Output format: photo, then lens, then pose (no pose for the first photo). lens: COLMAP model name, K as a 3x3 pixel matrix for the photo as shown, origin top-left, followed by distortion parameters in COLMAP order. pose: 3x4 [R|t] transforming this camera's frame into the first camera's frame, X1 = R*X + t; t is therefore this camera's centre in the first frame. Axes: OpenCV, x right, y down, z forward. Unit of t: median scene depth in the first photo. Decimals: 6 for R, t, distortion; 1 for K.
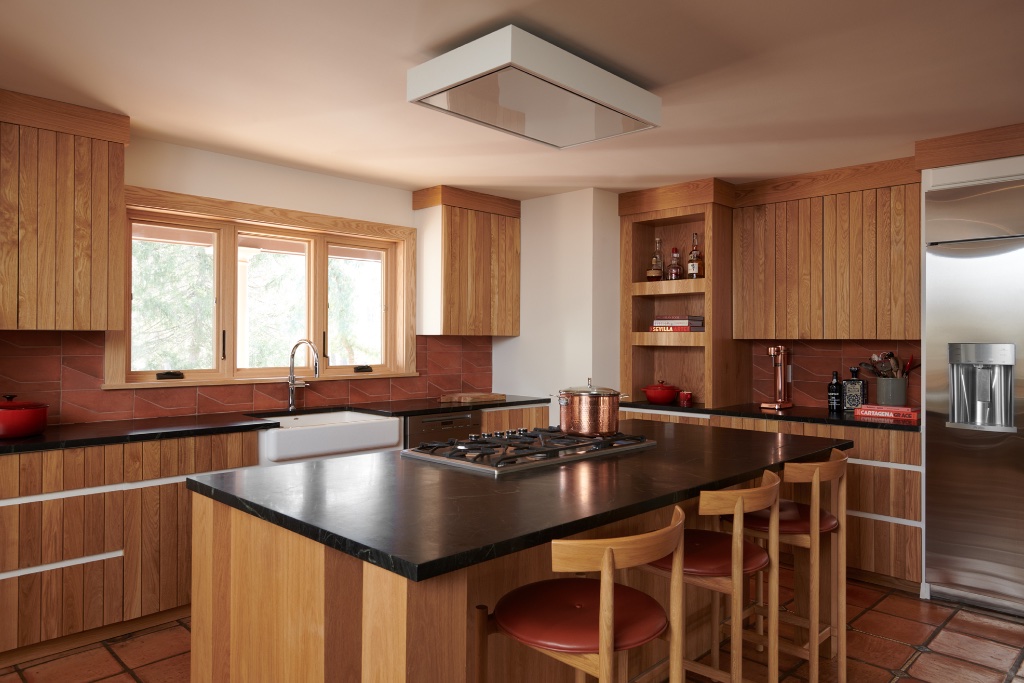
lens RADIAL K [[690.2, 0, 512.0], [0, 690.2, 341.5], [0, 0, 1]] dist [-0.007823, 0.000648]
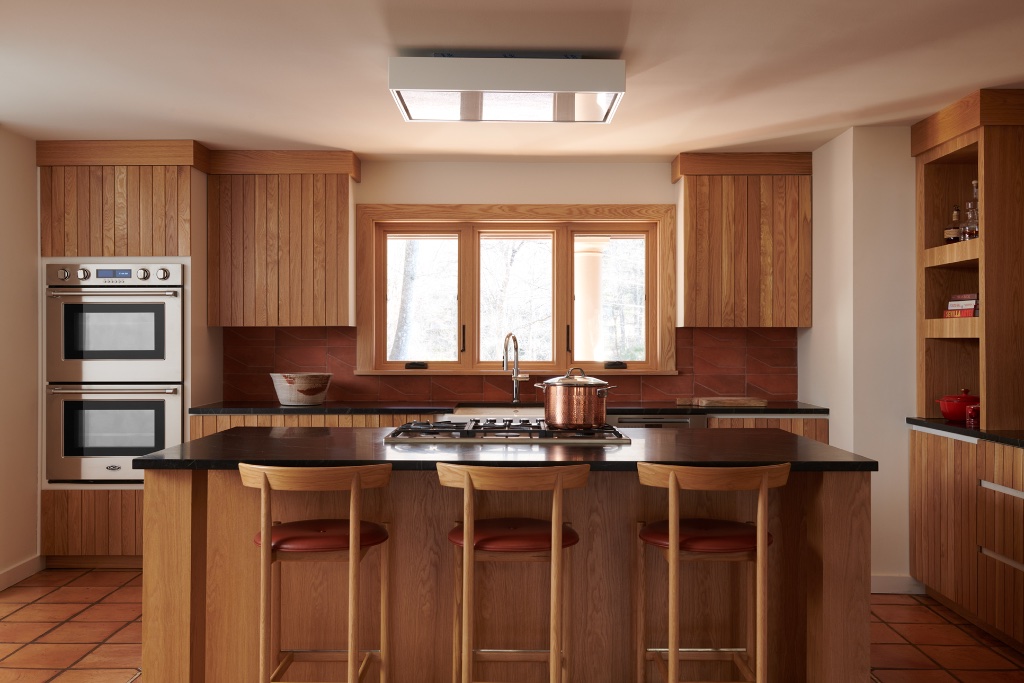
lens RADIAL K [[969.7, 0, 512.0], [0, 969.7, 341.5], [0, 0, 1]] dist [-0.003095, 0.006224]
pose [[0.693842, -0.003591, -0.720119, 0.635835], [0.000727, 0.999991, -0.004286, 0.014261], [0.720127, 0.002451, 0.693838, 0.007415]]
